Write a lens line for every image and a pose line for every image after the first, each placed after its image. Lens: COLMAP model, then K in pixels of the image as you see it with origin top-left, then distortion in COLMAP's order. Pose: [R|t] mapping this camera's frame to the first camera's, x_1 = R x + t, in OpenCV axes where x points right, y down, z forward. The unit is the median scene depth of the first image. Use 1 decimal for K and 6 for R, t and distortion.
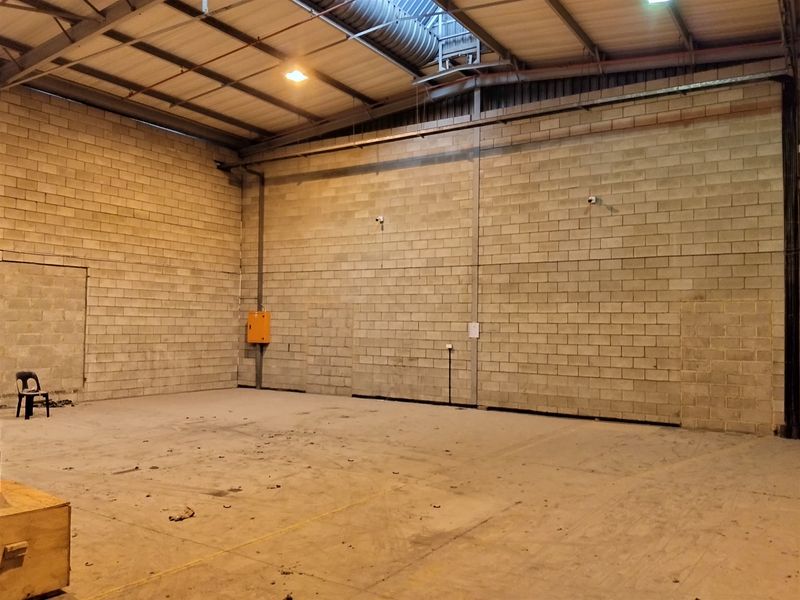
lens RADIAL K [[651.3, 0, 403.5], [0, 651.3, 301.6], [0, 0, 1]] dist [0.060394, -0.147527]
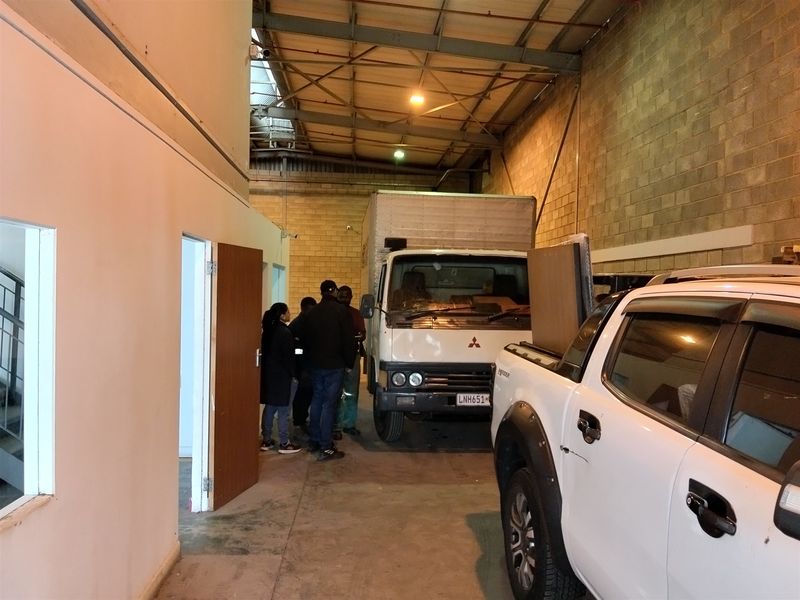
lens RADIAL K [[651.3, 0, 403.5], [0, 651.3, 301.6], [0, 0, 1]] dist [0.060394, -0.147527]
pose [[0.795899, -0.003383, 0.605420, -1.370721], [-0.032214, 0.998331, 0.047928, -0.046537], [-0.604572, -0.057648, 0.794462, -1.247111]]
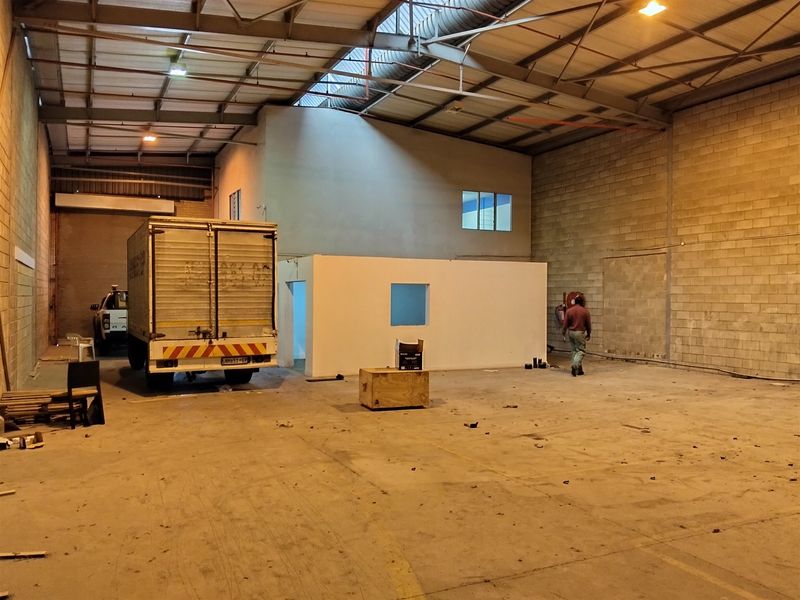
lens RADIAL K [[651.3, 0, 403.5], [0, 651.3, 301.6], [0, 0, 1]] dist [0.060394, -0.147527]
pose [[-0.515619, -0.011914, -0.856735, 0.863444], [0.011834, 0.999709, -0.021024, 0.064847], [0.856736, -0.020979, -0.515328, 1.391228]]
